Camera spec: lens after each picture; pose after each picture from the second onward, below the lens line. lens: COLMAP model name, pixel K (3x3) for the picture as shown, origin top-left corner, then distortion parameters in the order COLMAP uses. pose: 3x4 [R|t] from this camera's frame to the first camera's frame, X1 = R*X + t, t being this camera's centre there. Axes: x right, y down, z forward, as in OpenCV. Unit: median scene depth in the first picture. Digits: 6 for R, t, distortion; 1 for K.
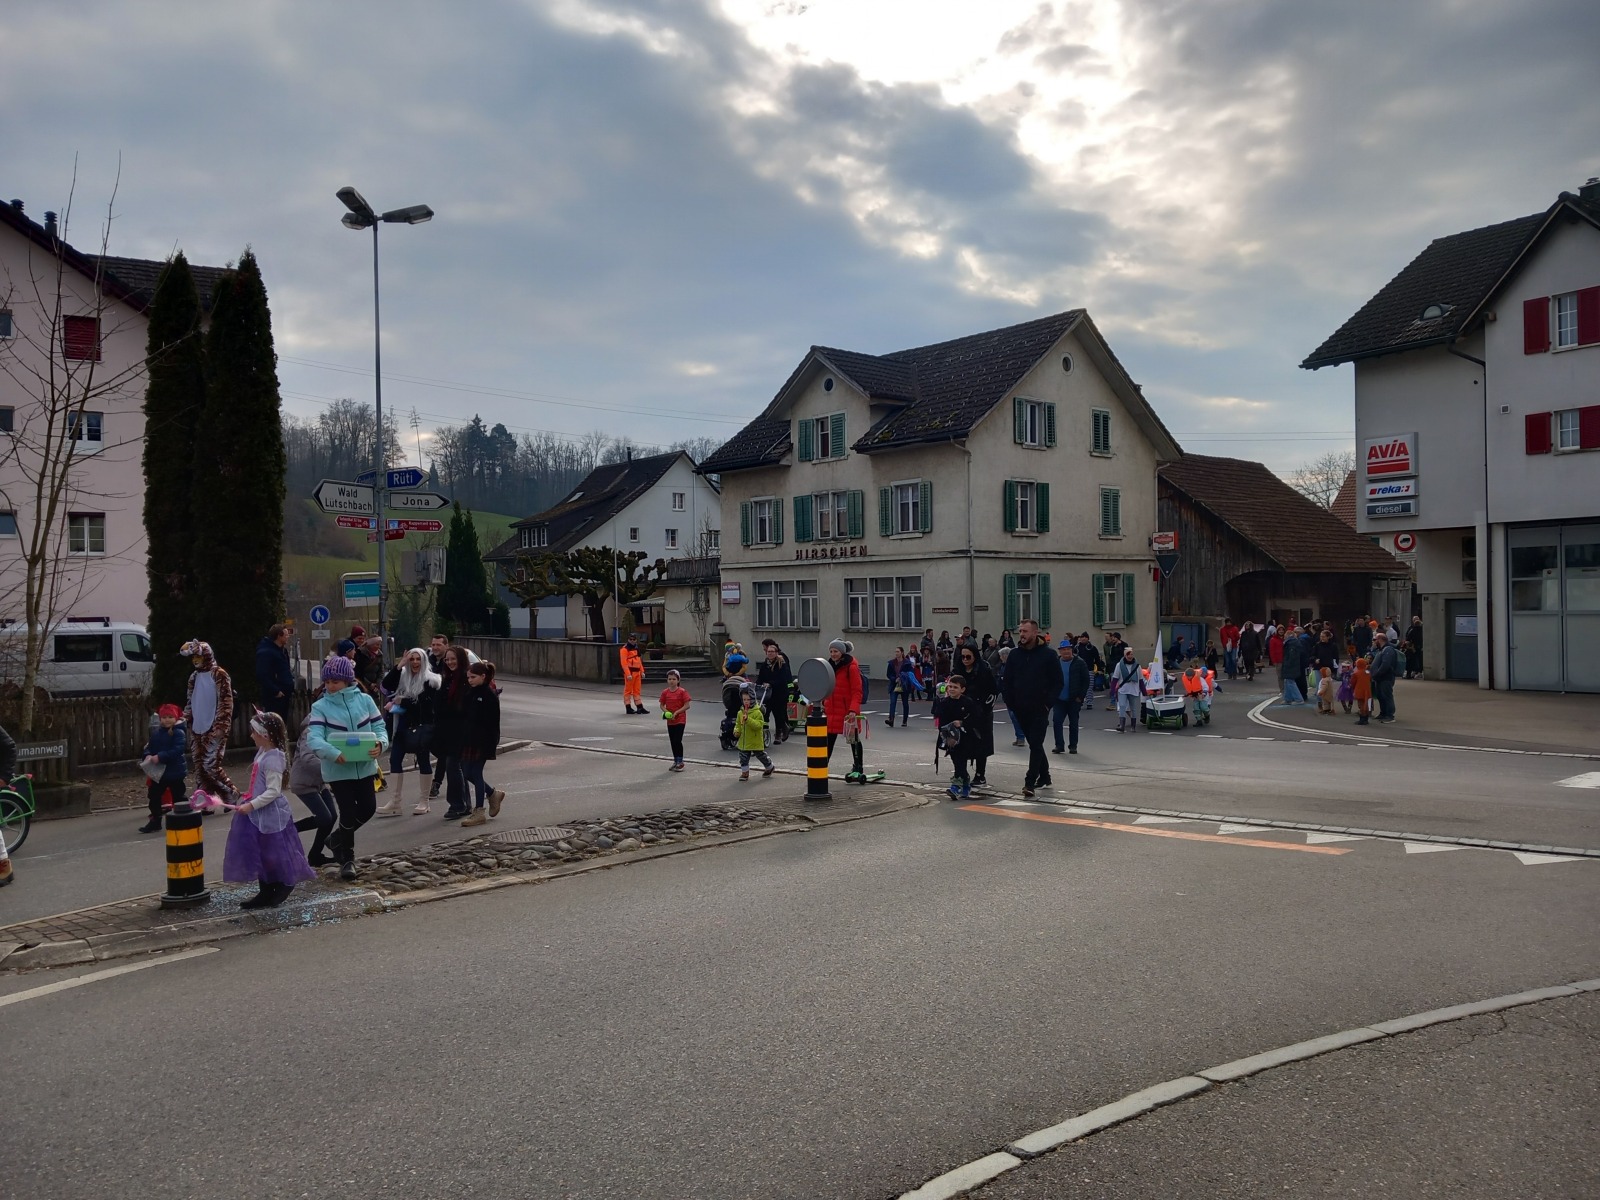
lens RADIAL K [[1276.0, 0, 771.5], [0, 1276.0, 618.7], [0, 0, 1]] dist [0.096333, -0.137693]
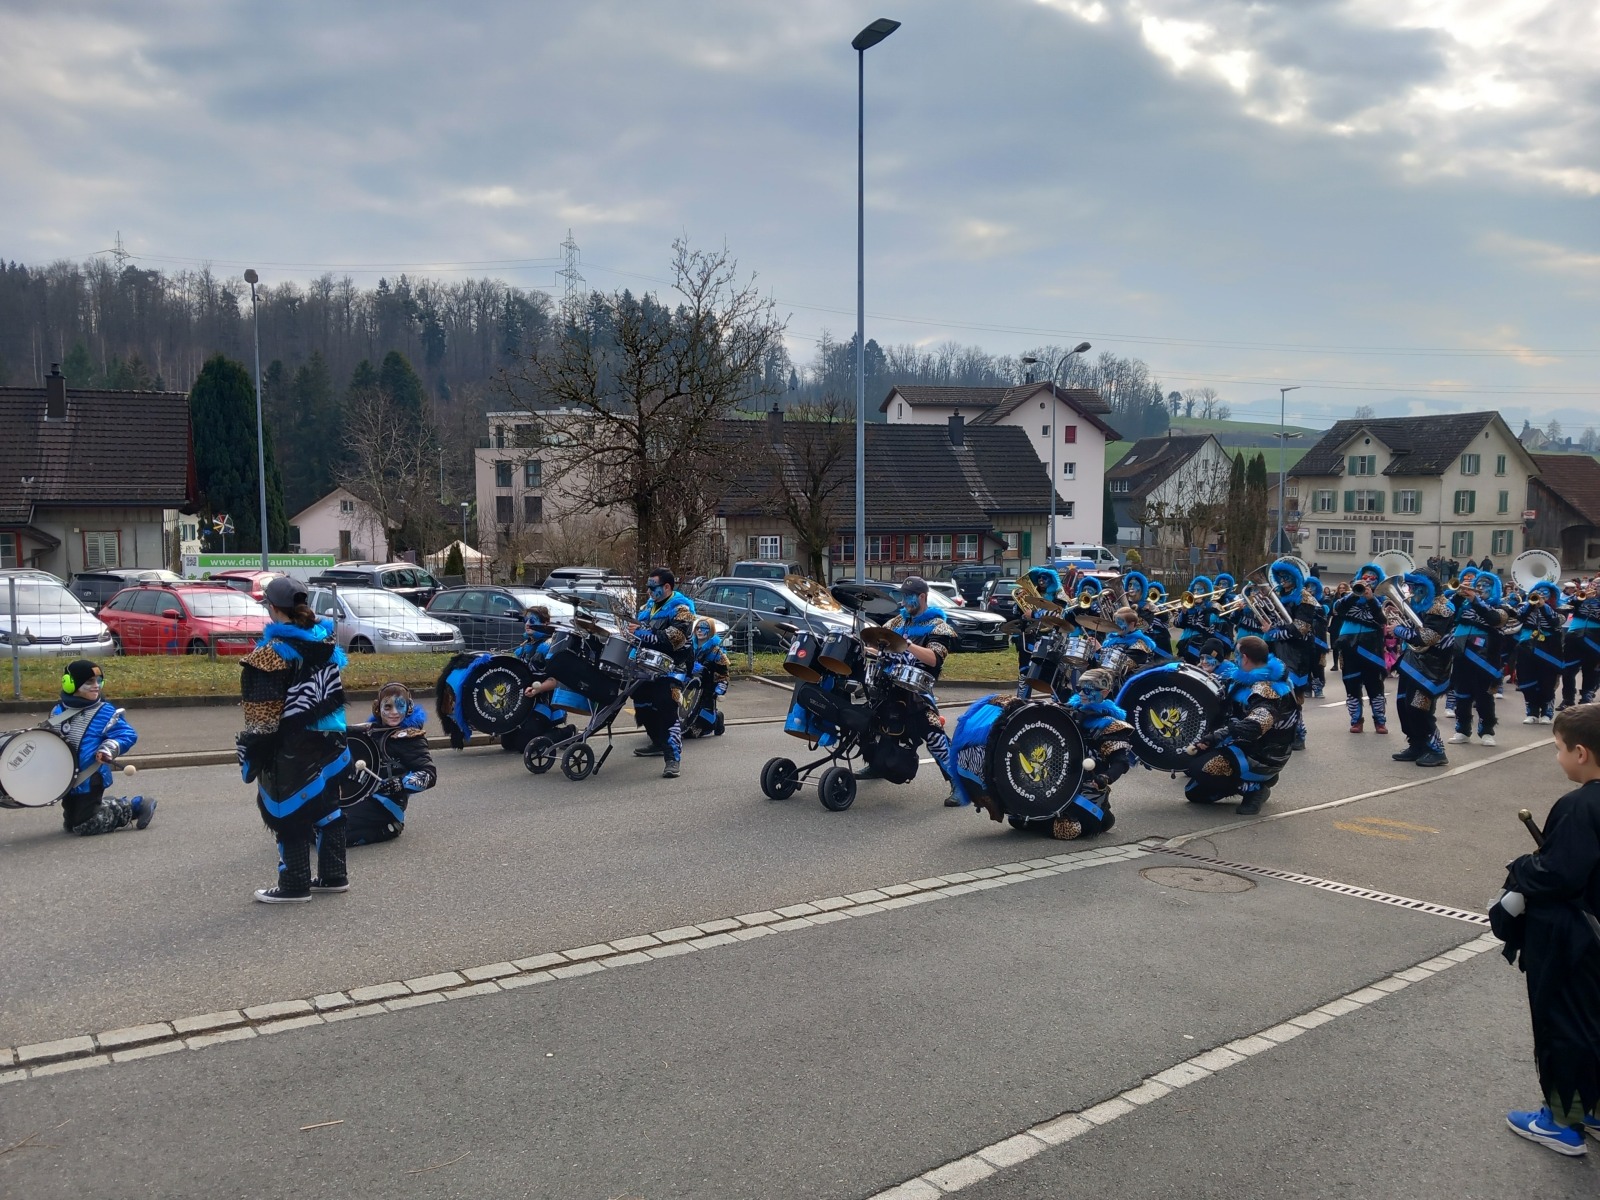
lens RADIAL K [[1175.6, 0, 800.0], [0, 1175.6, 600.0], [0, 0, 1]] dist [0.068282, -0.112183]
pose [[0.970433, 0.038844, -0.238223, -0.418007], [-0.019124, 0.996237, 0.084539, -0.066993], [0.240611, -0.077484, 0.967524, -1.272777]]
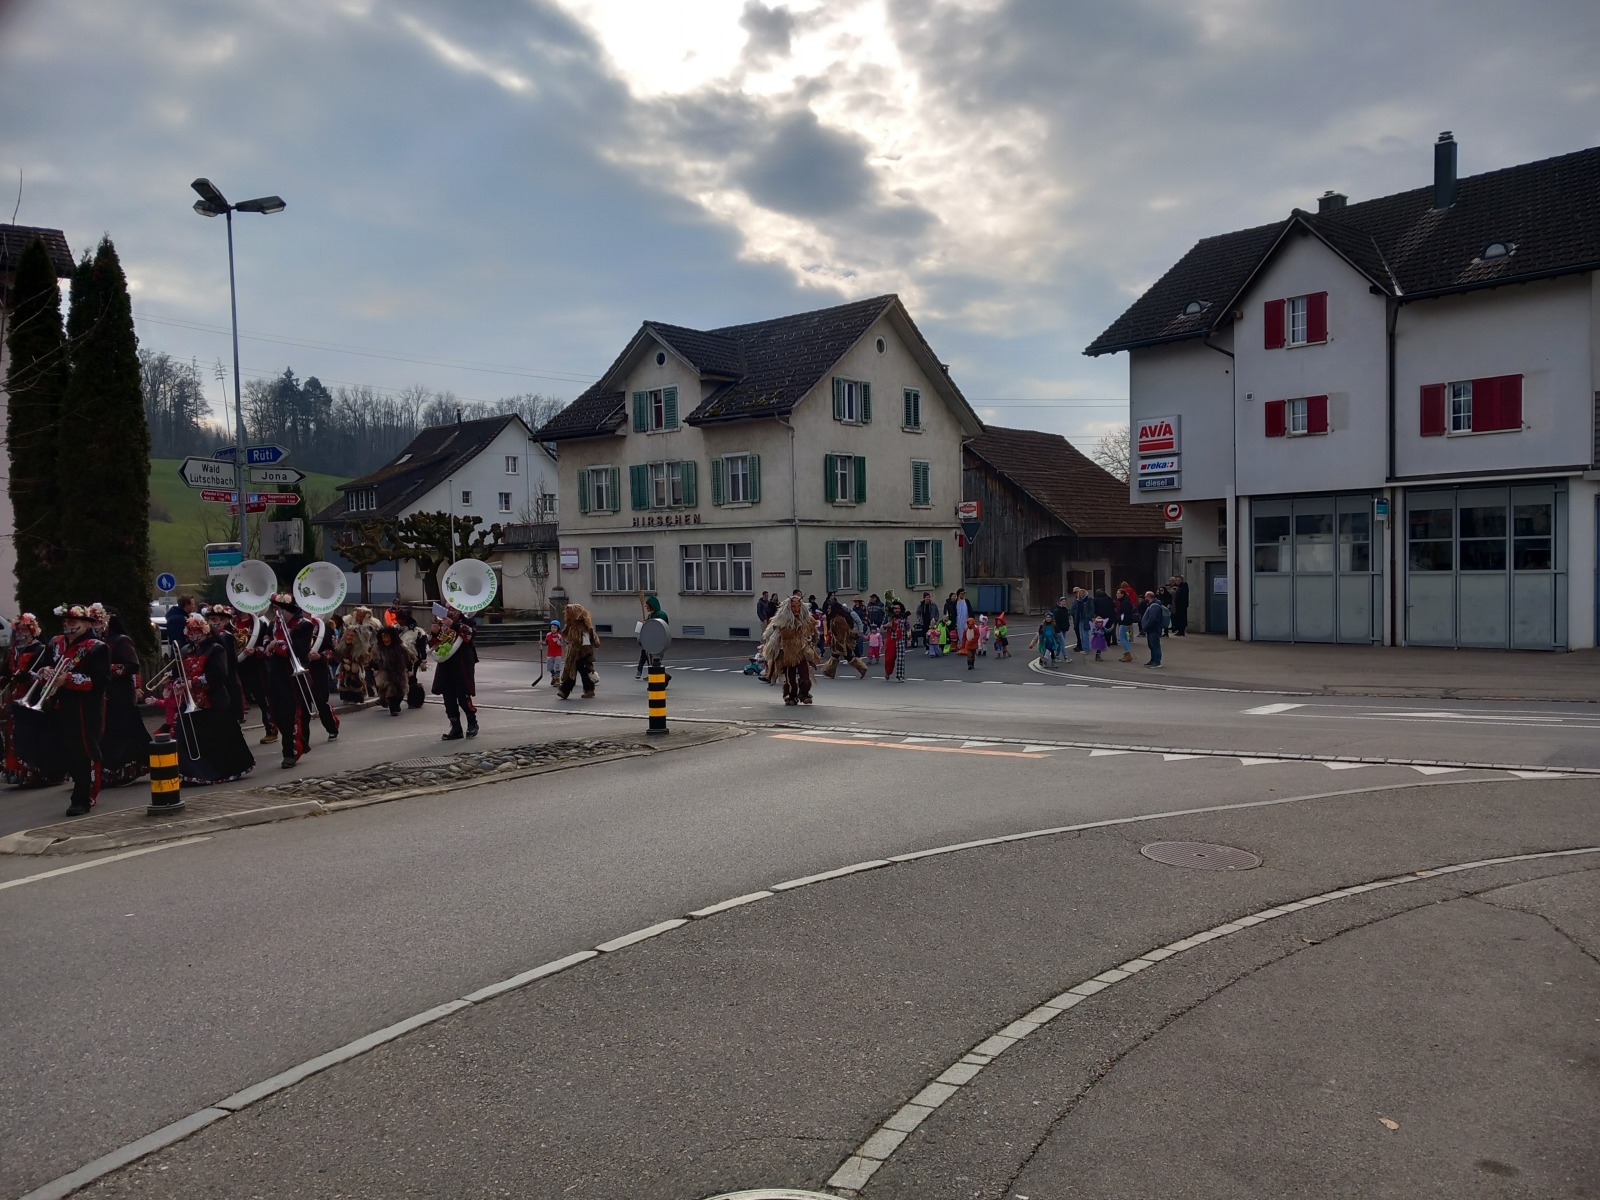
lens RADIAL K [[1282.4, 0, 790.6], [0, 1282.4, 645.8], [0, 0, 1]] dist [0.162362, -0.397734]
pose [[0.989878, -0.013243, 0.141301, -0.003332], [0.006060, 0.998673, 0.051144, -0.001702], [-0.141791, -0.049770, 0.988645, -0.074827]]
